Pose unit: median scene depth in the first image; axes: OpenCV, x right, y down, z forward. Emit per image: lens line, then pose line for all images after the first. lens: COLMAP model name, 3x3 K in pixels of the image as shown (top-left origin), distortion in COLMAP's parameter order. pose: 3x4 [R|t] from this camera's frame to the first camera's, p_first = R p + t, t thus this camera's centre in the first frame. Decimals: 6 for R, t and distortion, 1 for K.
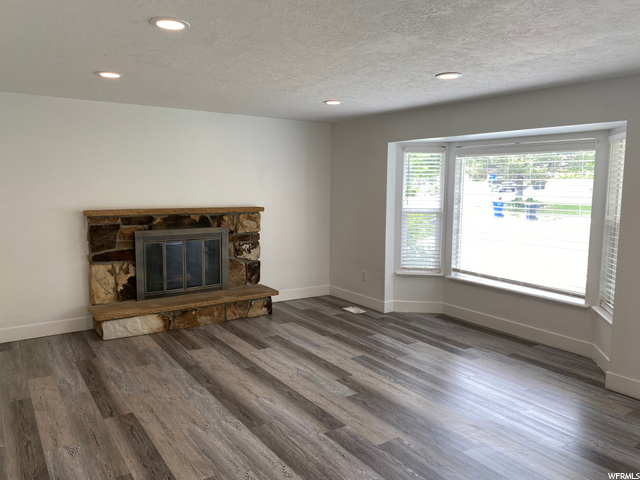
lens RADIAL K [[490.6, 0, 318.7], [0, 490.6, 237.7], [0, 0, 1]] dist [0.036917, -0.016919]
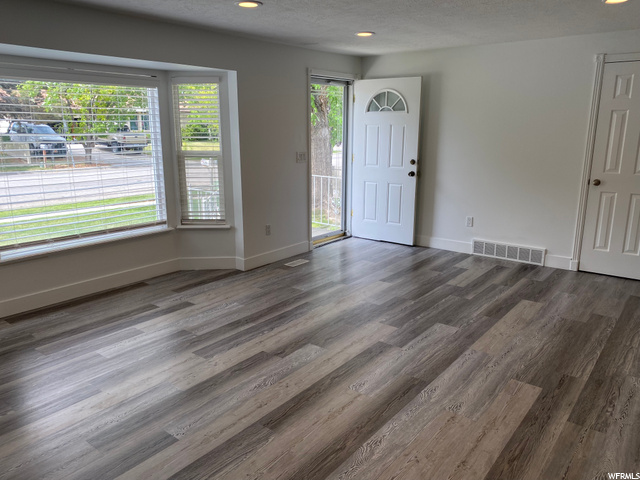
lens RADIAL K [[490.6, 0, 318.2], [0, 490.6, 241.2], [0, 0, 1]] dist [0.036917, -0.016919]
pose [[-0.301352, -0.229942, 0.925372, -0.763405], [0.104811, 0.956618, 0.271838, -0.133429], [-0.947735, 0.178908, -0.264178, 1.199657]]
